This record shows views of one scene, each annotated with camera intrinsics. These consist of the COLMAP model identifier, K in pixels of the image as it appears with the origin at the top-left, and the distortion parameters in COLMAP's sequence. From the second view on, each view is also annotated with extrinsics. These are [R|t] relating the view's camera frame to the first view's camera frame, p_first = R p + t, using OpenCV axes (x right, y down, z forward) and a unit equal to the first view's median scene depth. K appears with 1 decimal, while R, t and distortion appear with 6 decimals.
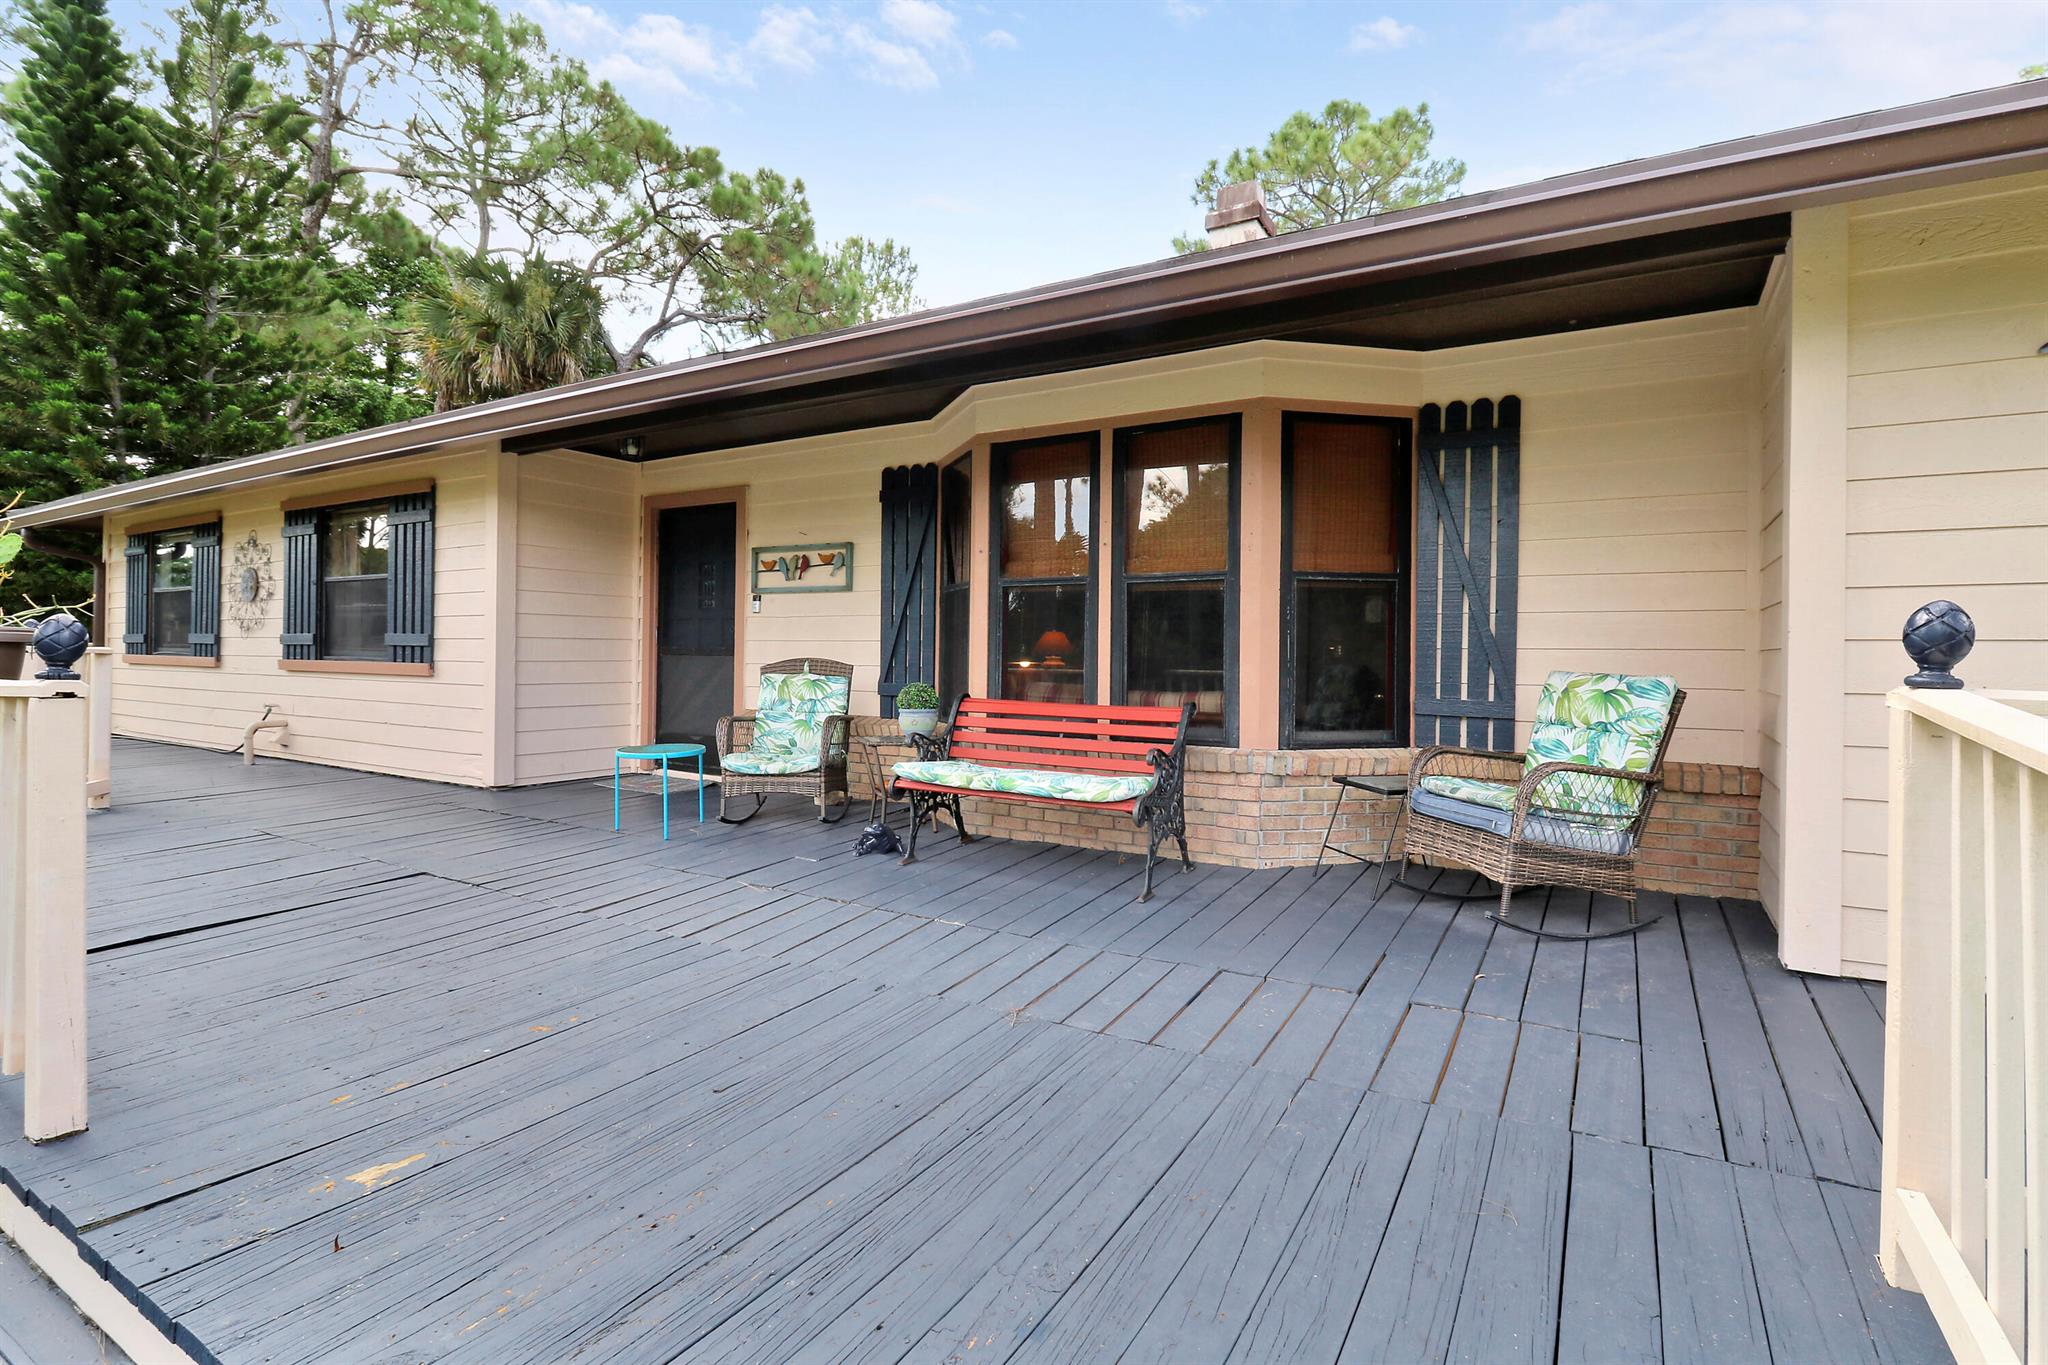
lens RADIAL K [[990.9, 0, 949.3], [0, 990.9, 663.5], [0, 0, 1]] dist [-0.012290, -0.002222]
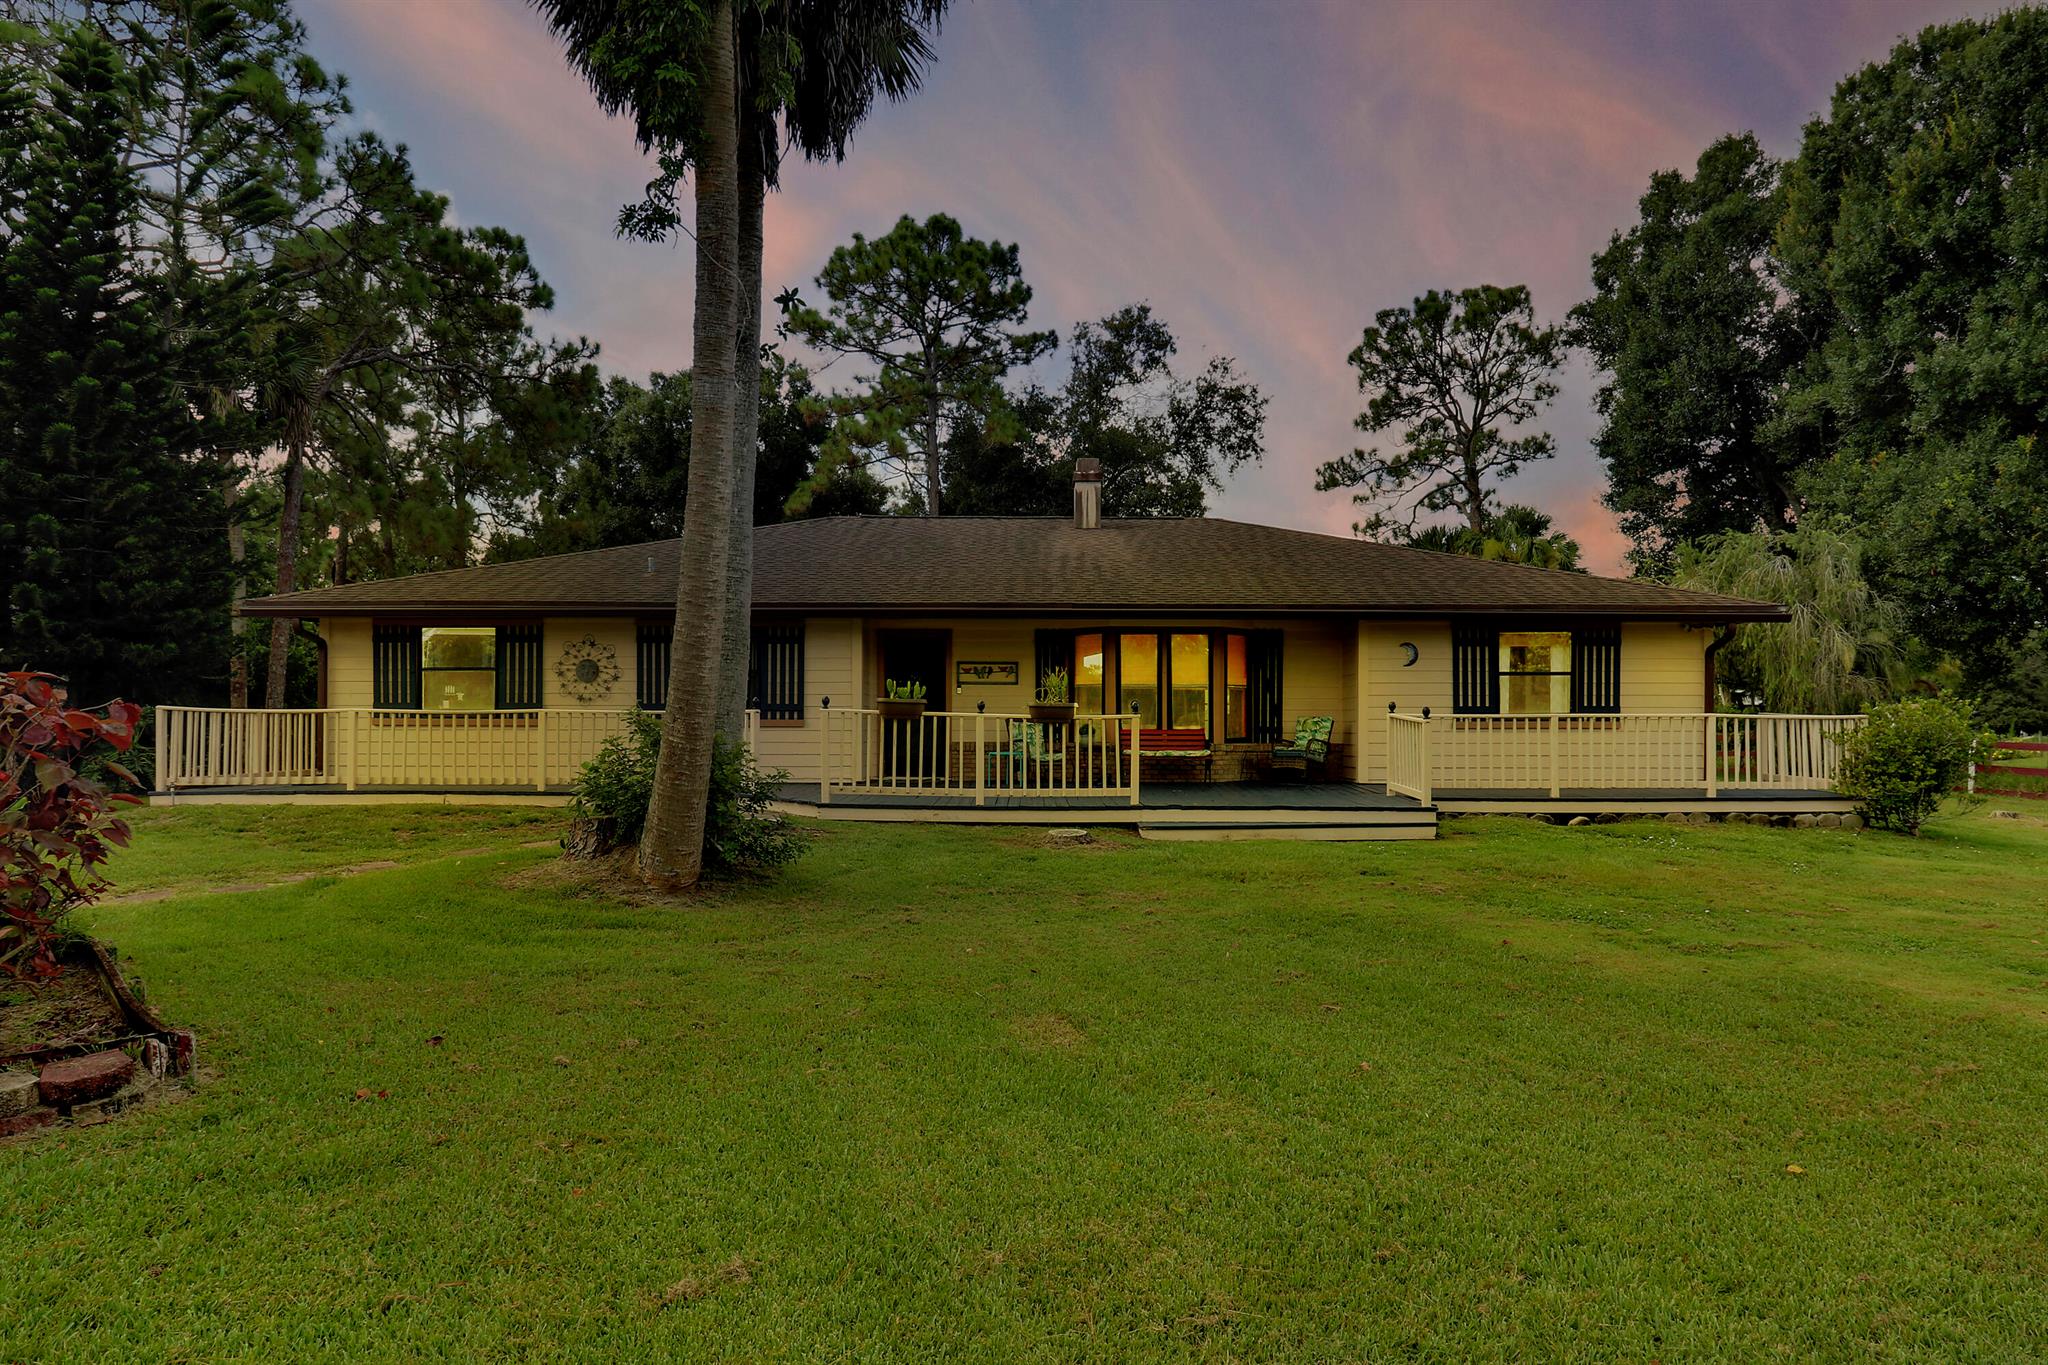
lens RADIAL K [[1387.5, 0, 1042.6], [0, 1387.5, 722.1], [0, 0, 1]] dist [0.021538, 0.004359]
pose [[0.813095, -0.006726, 0.582092, -1.799120], [0.010413, 0.999941, -0.002991, 0.019429], [-0.582038, 0.008493, 0.813117, -1.485930]]
